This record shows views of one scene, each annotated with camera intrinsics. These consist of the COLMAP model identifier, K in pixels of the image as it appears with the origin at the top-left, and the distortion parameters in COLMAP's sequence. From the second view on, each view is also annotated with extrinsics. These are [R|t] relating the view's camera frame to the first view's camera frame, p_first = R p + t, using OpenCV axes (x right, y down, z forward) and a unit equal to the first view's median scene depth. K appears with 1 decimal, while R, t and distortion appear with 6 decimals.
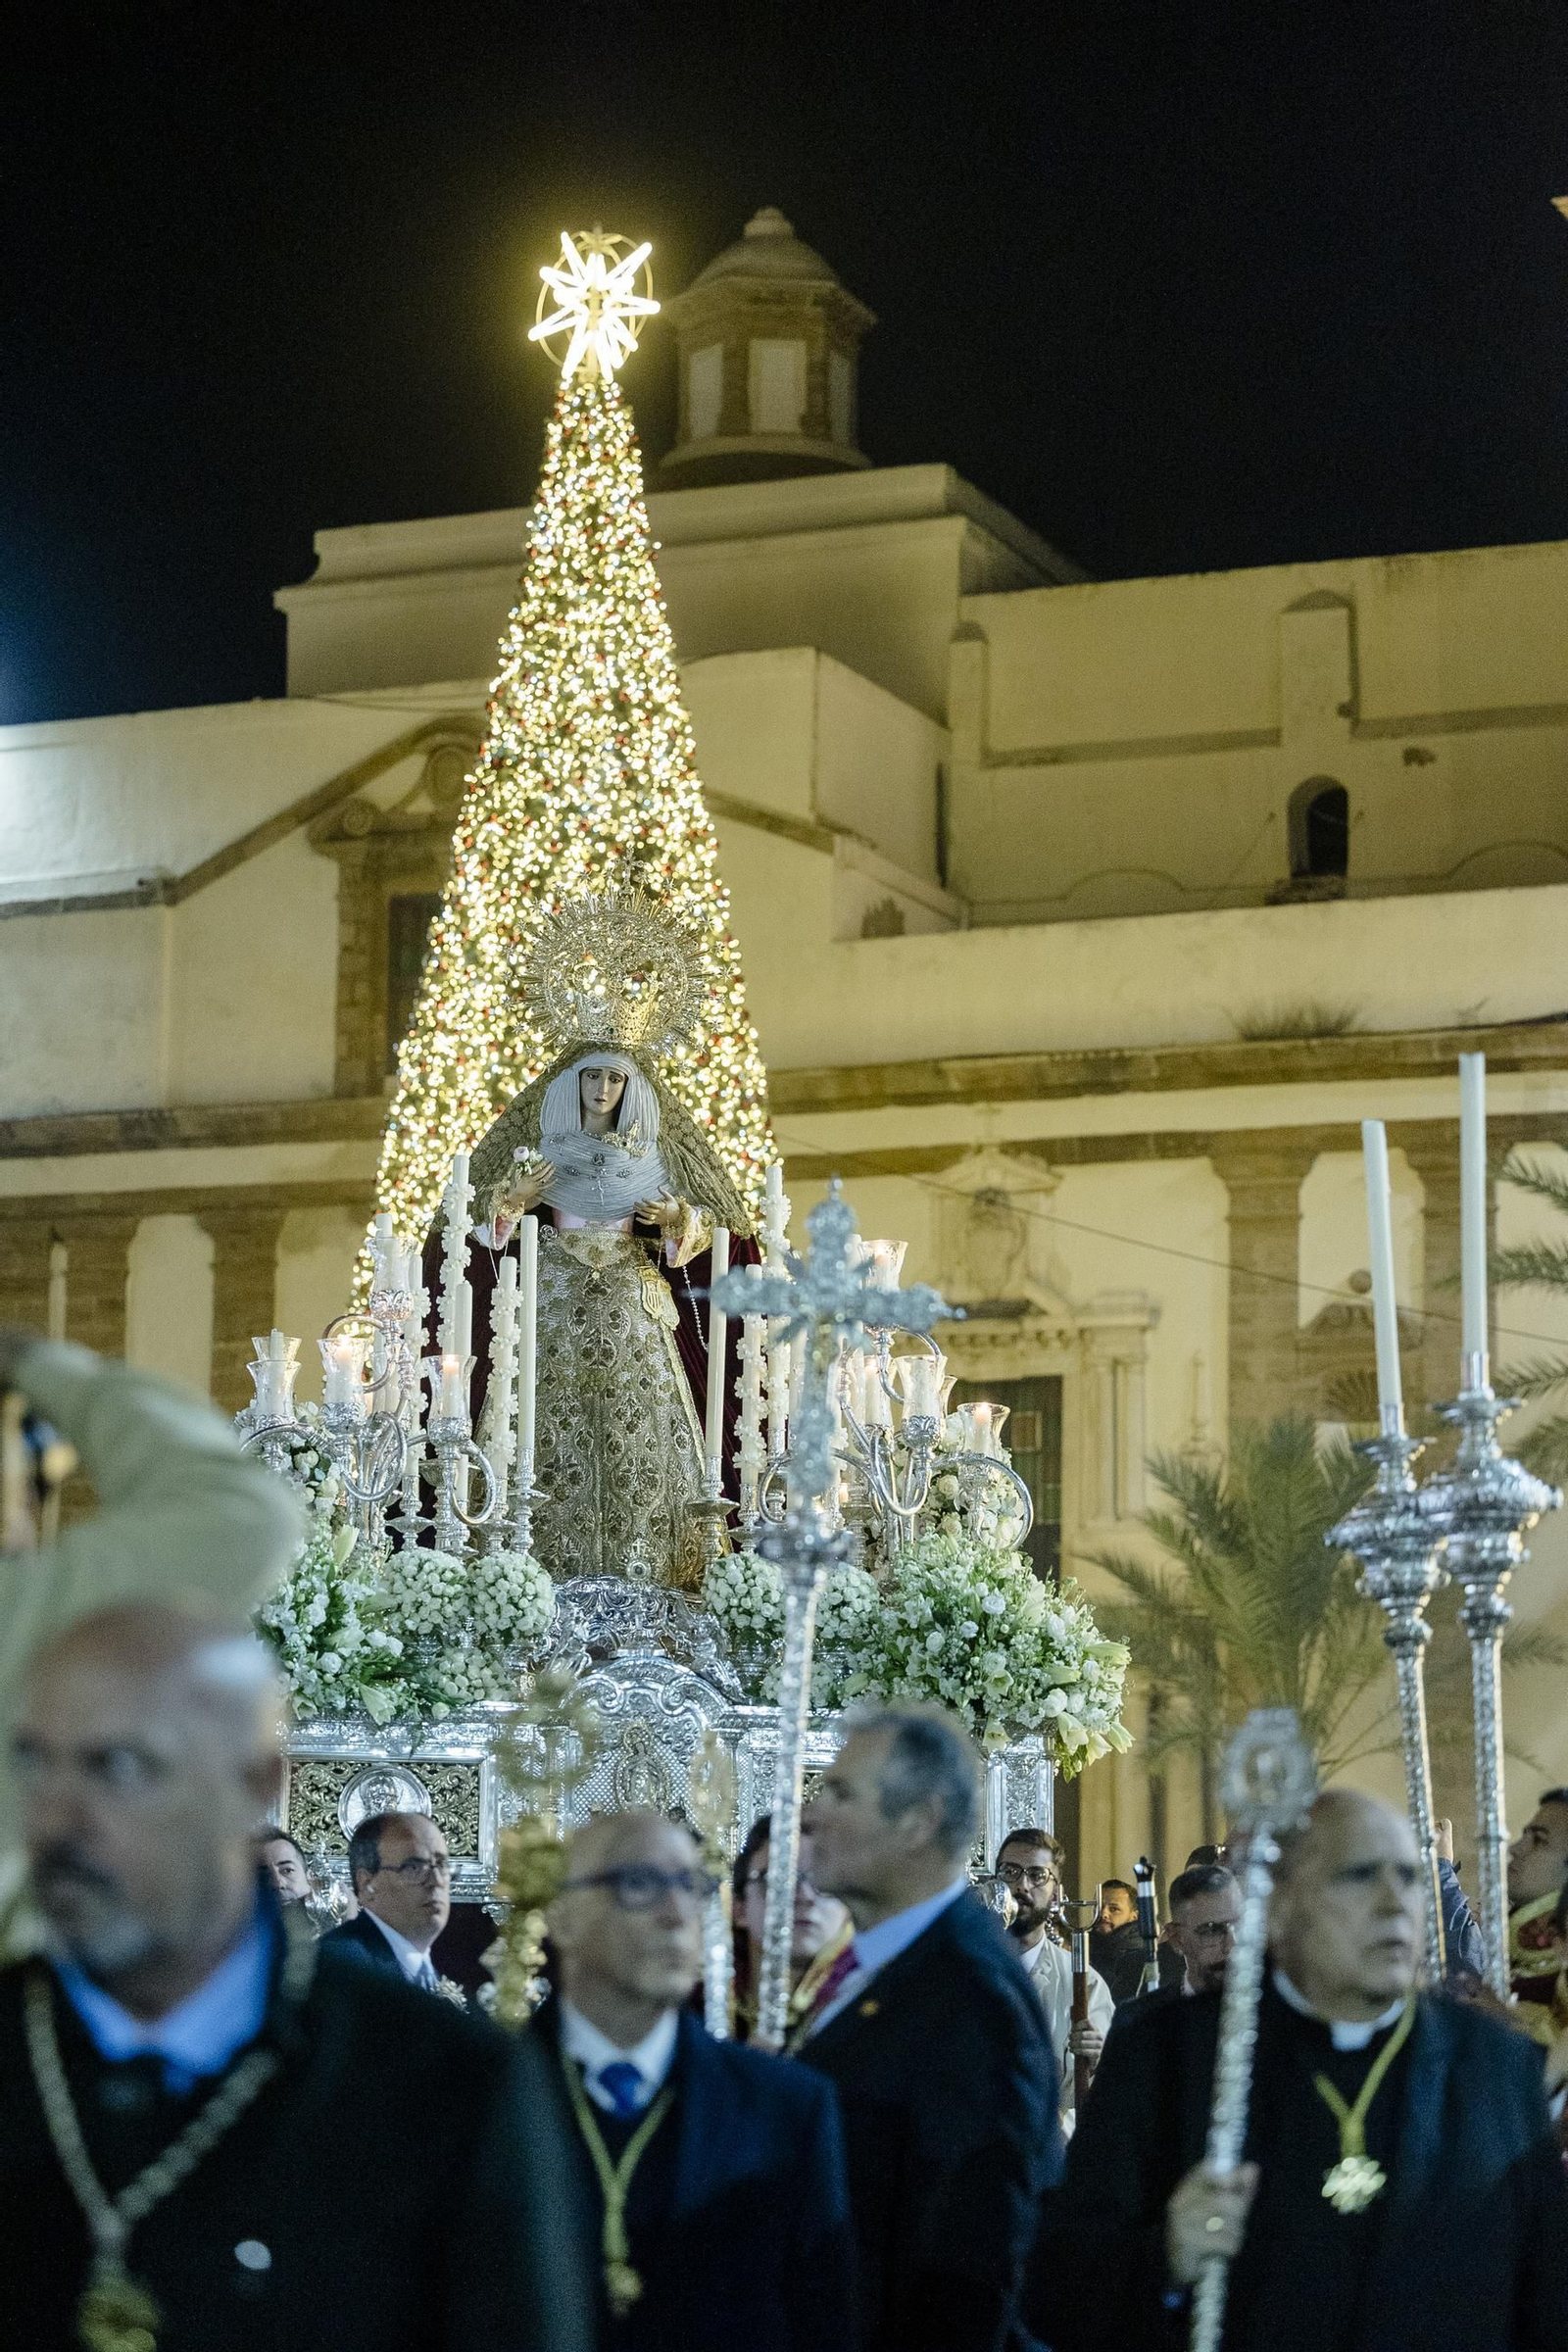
lens RADIAL K [[5198.1, 0, 784.0], [0, 5198.1, 1176.0], [0, 0, 1]] dist [-0.019445, 0.023770]
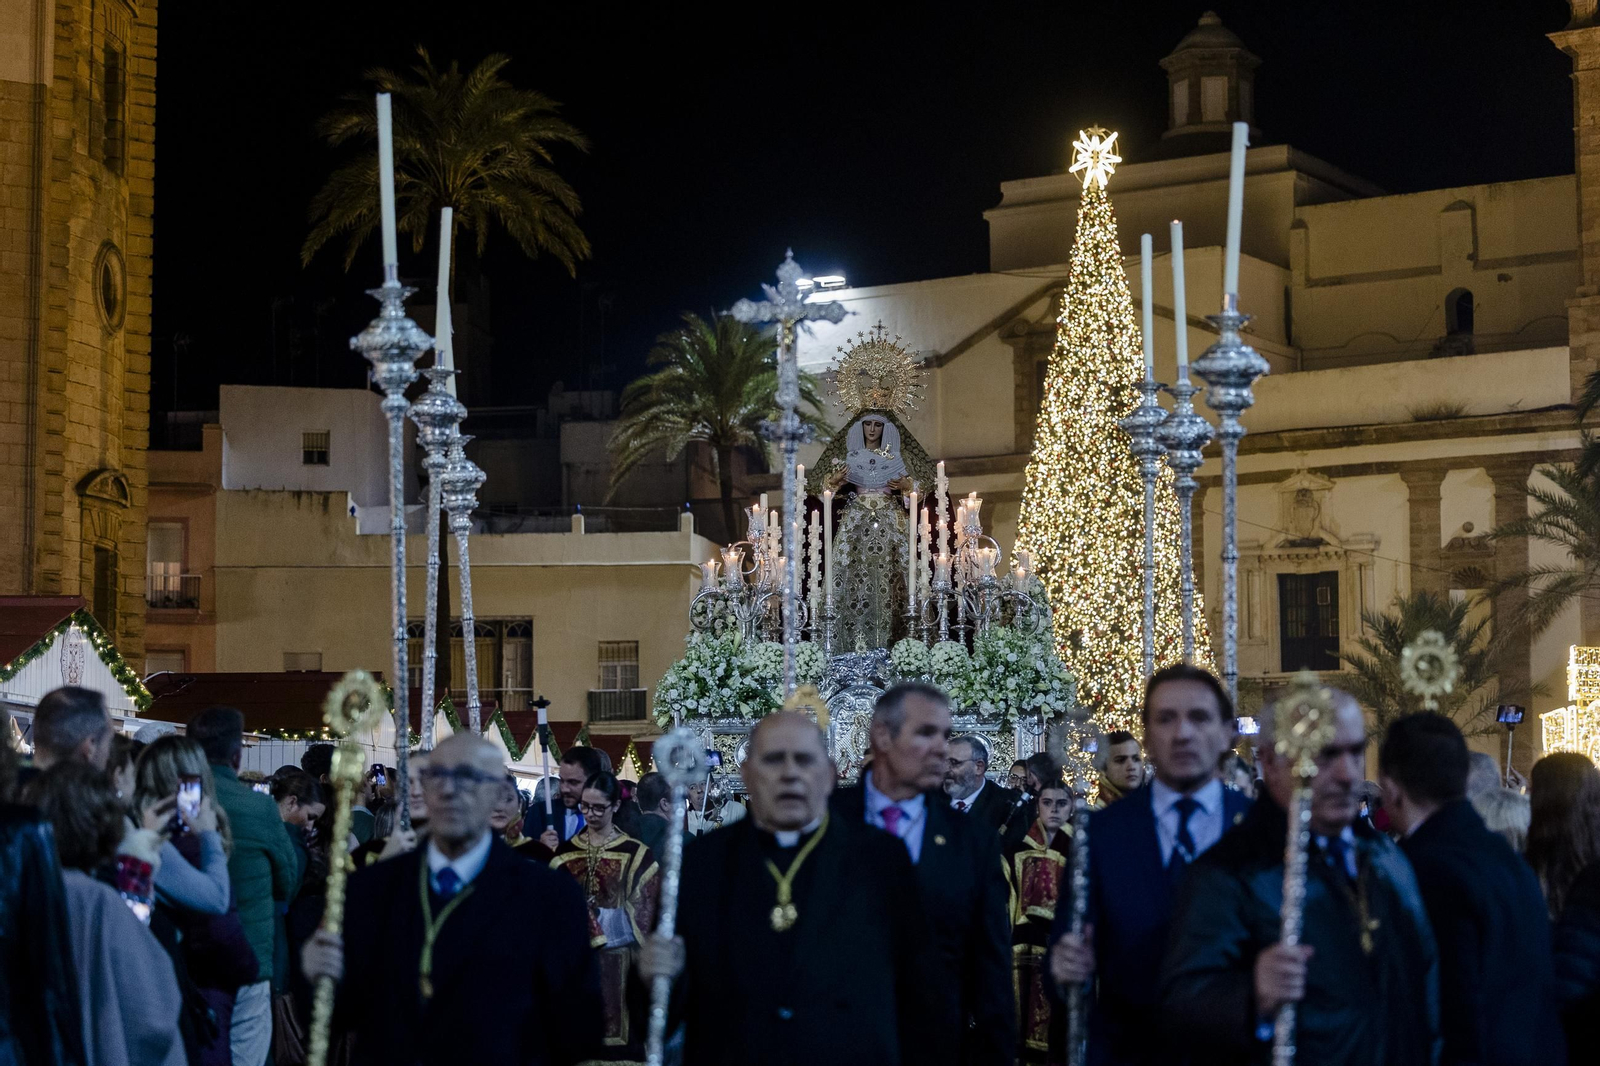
lens RADIAL K [[3139.4, 0, 800.0], [0, 3139.4, 533.0], [0, 0, 1]] dist [0.014604, 0.255983]
pose [[0.984260, -0.032457, -0.173718, 0.061985], [0.041911, 0.997817, 0.051030, -0.058388], [0.171683, -0.057507, 0.983472, -0.386939]]
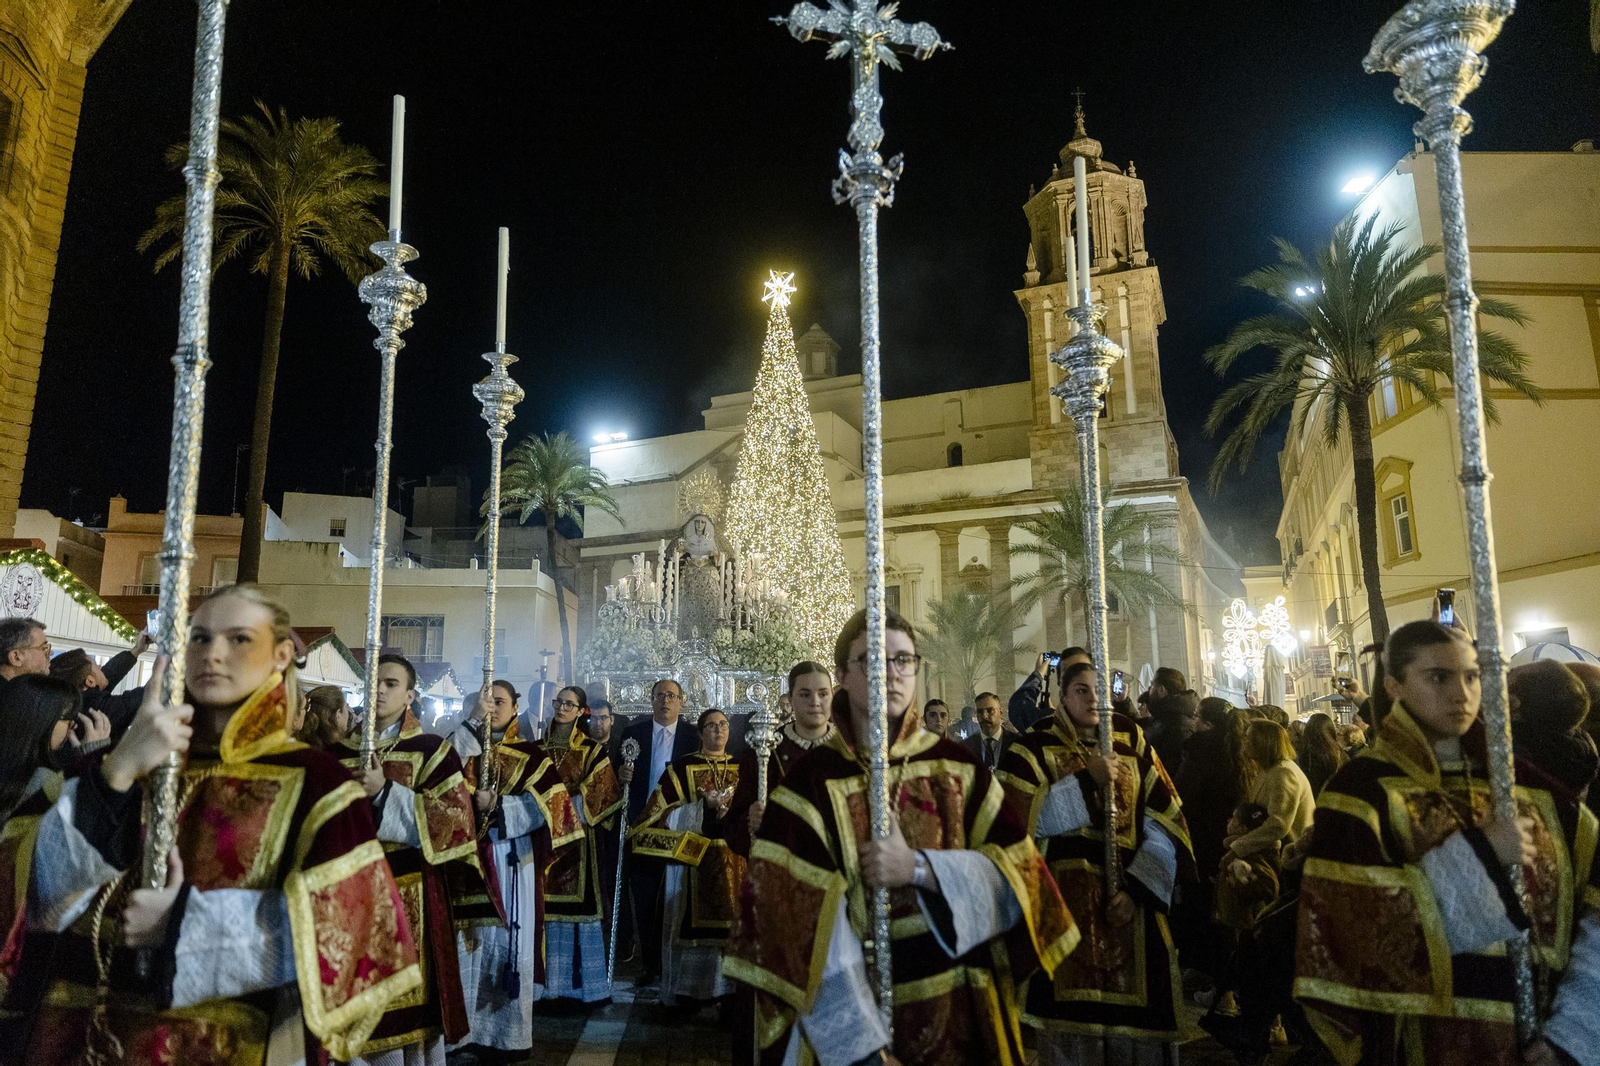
lens RADIAL K [[1005.9, 0, 800.0], [0, 1005.9, 533.0], [0, 0, 1]] dist [0.016911, -0.020443]
pose [[0.999704, -0.022311, -0.009651, -0.014676], [0.021806, 0.998533, -0.049558, 0.035112], [0.010743, 0.049333, 0.998725, 0.225231]]
